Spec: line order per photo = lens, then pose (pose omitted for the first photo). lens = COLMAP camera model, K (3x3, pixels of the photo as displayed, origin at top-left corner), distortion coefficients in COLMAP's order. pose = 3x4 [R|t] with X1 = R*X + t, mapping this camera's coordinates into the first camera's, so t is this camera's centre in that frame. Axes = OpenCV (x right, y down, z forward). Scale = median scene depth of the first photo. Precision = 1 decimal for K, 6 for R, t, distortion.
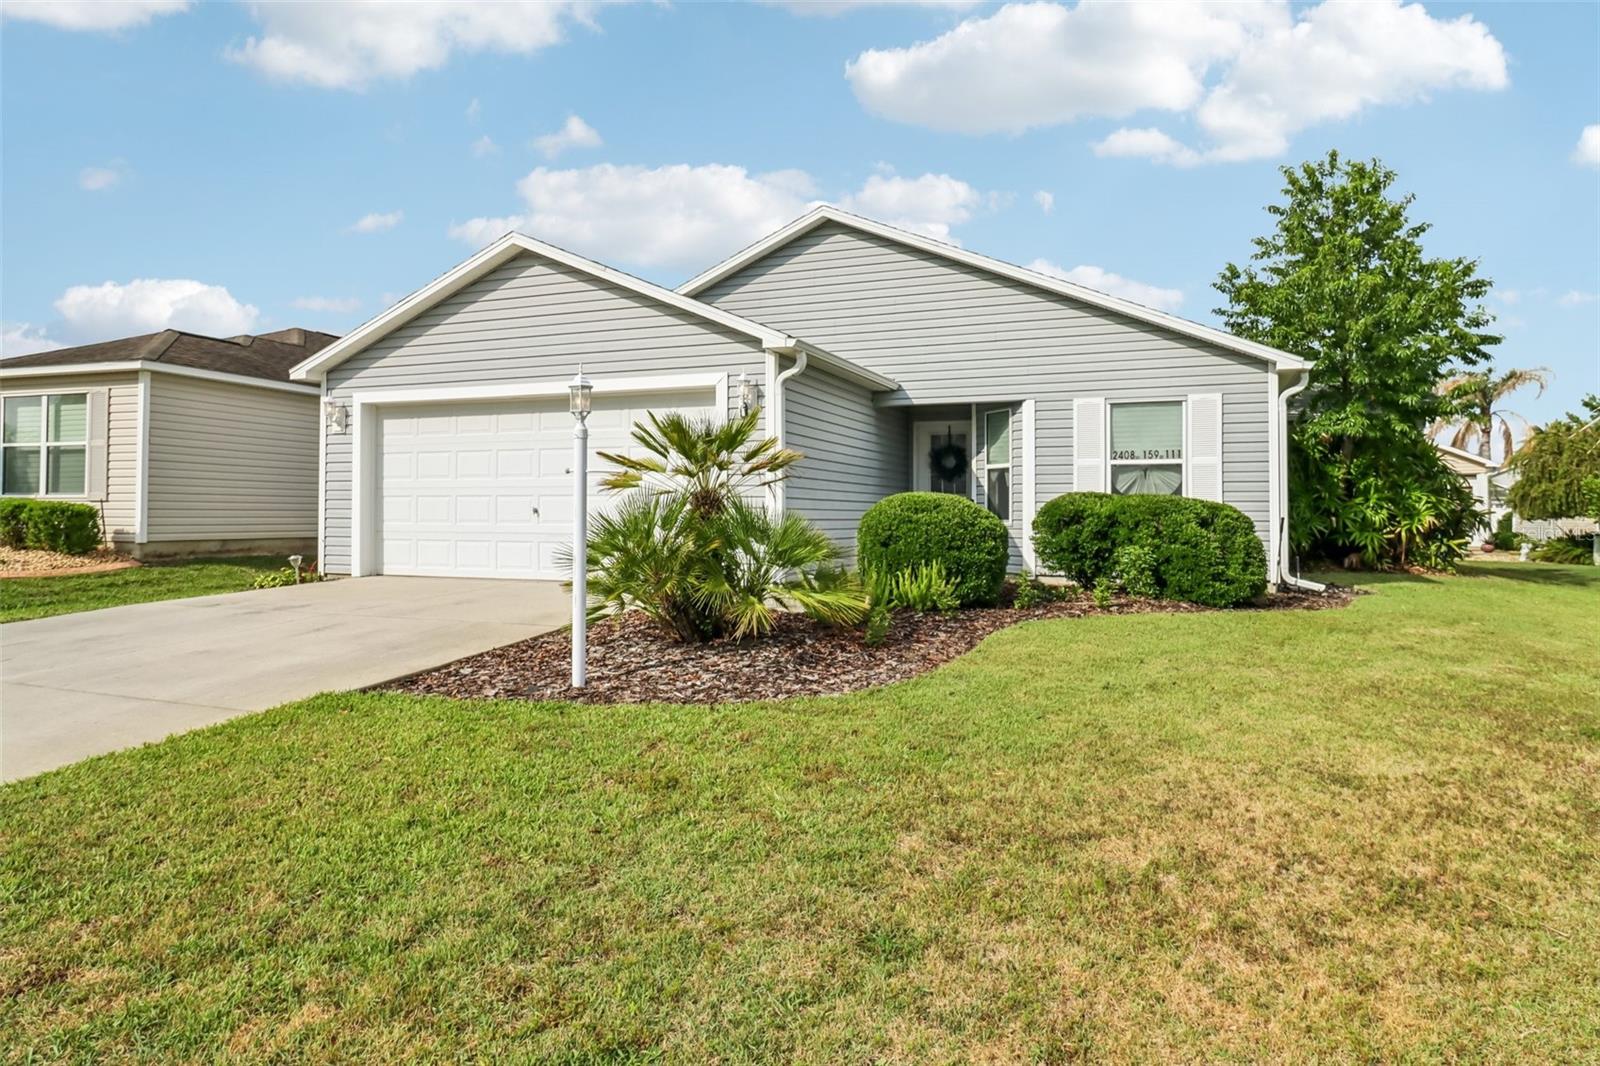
lens RADIAL K [[1003.3, 0, 800.0], [0, 1003.3, 533.0], [0, 0, 1]] dist [-0.016071, 0.001254]
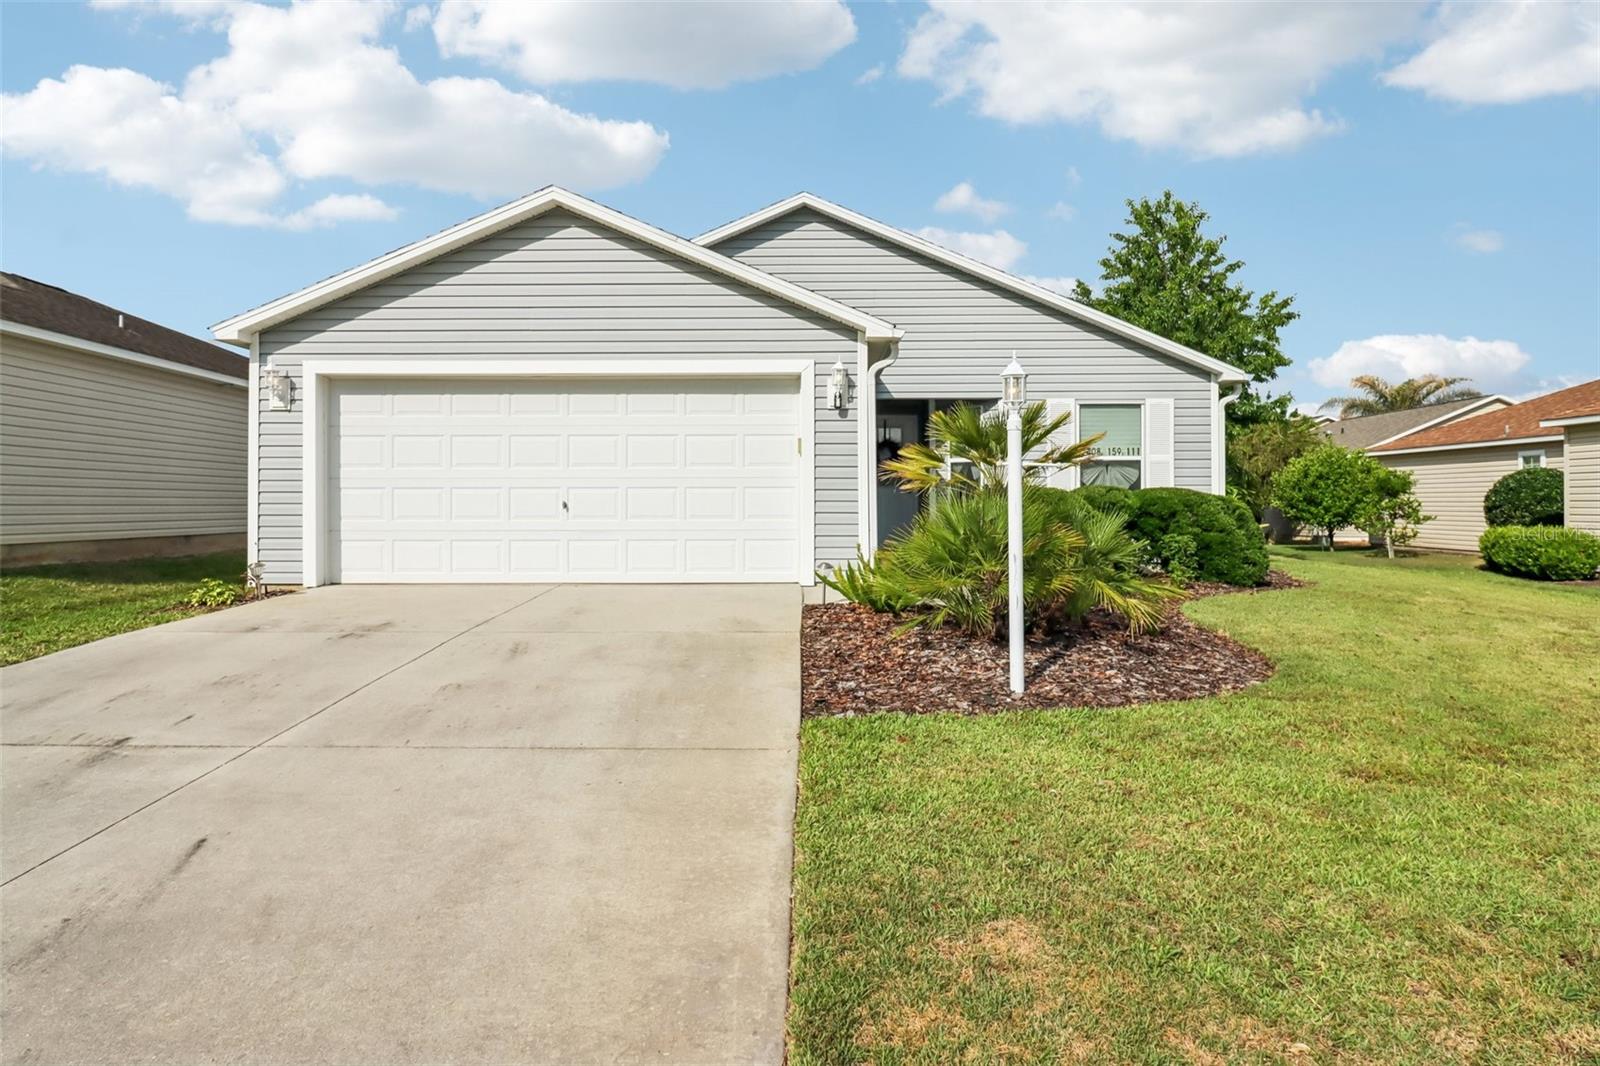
lens RADIAL K [[1003.3, 0, 800.0], [0, 1003.3, 533.0], [0, 0, 1]] dist [-0.016071, 0.001254]
pose [[0.928607, -0.014758, 0.370771, -0.375478], [0.011441, 0.999872, 0.011144, -0.004526], [-0.370888, -0.006106, 0.928658, 0.096840]]
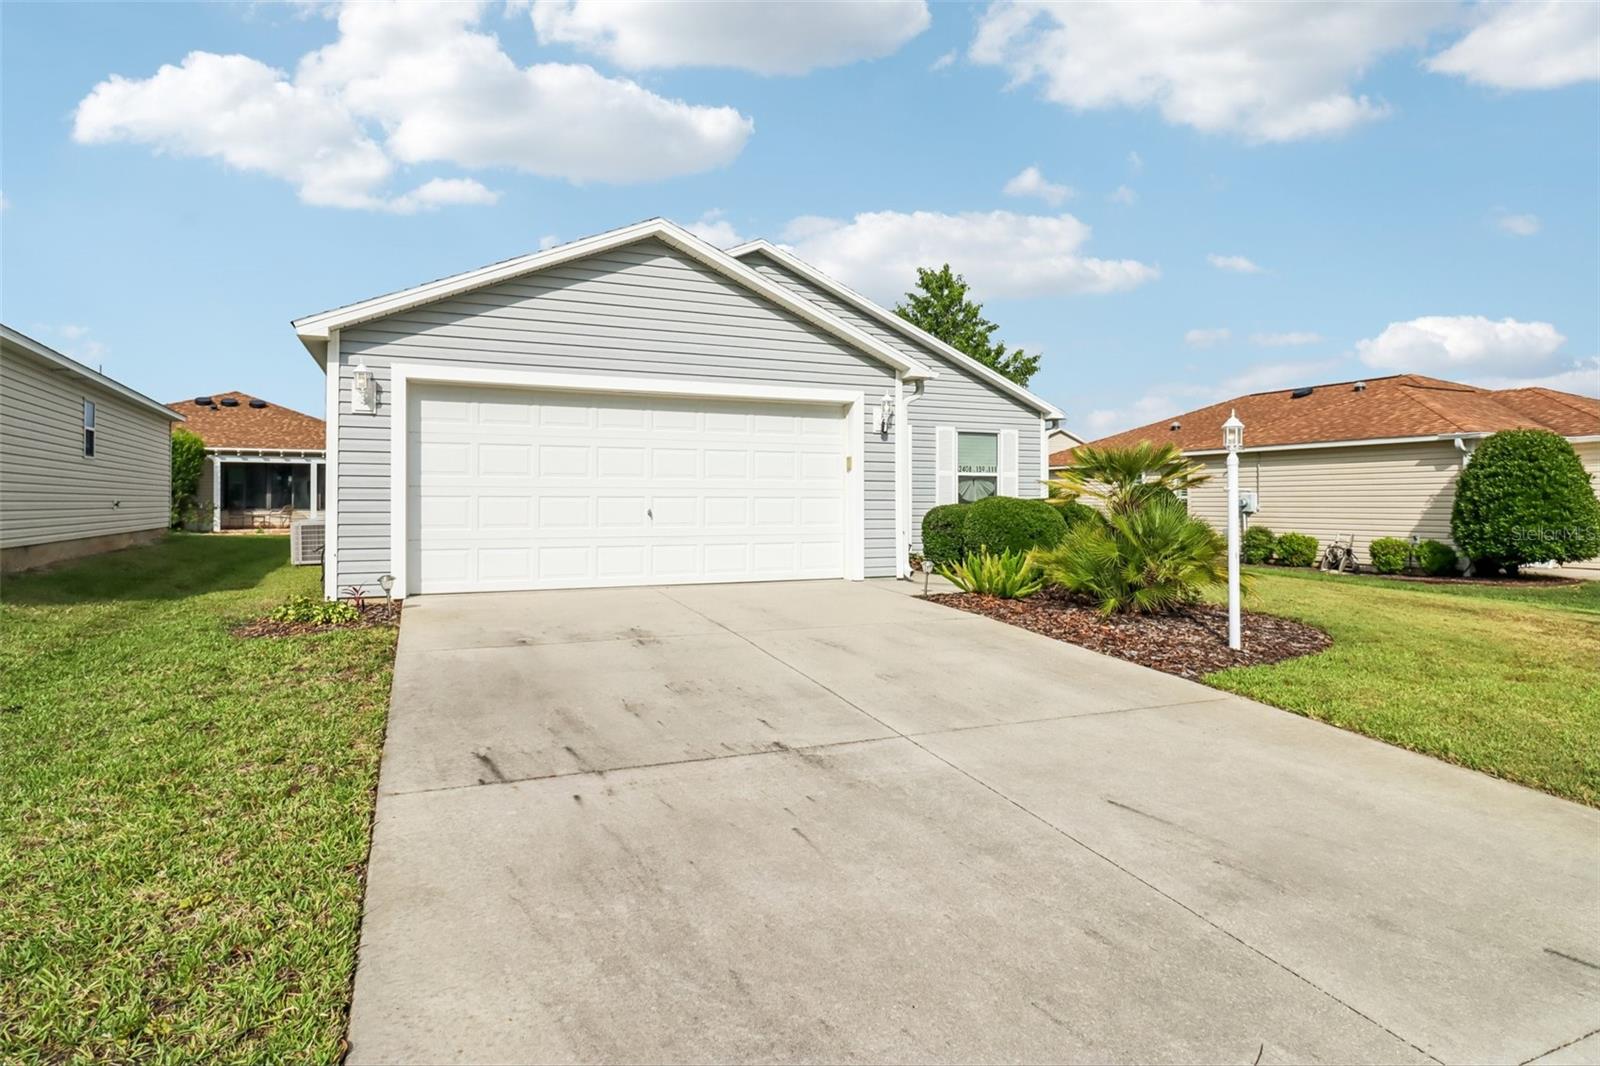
lens RADIAL K [[892.9, 0, 799.8], [0, 892.9, 522.1], [0, 0, 1]] dist [0.045779, -0.080658]
pose [[0.694967, -0.017189, 0.718836, -0.730807], [0.018607, 0.999809, 0.005918, -0.014960], [-0.718801, 0.009262, 0.695154, 0.289984]]
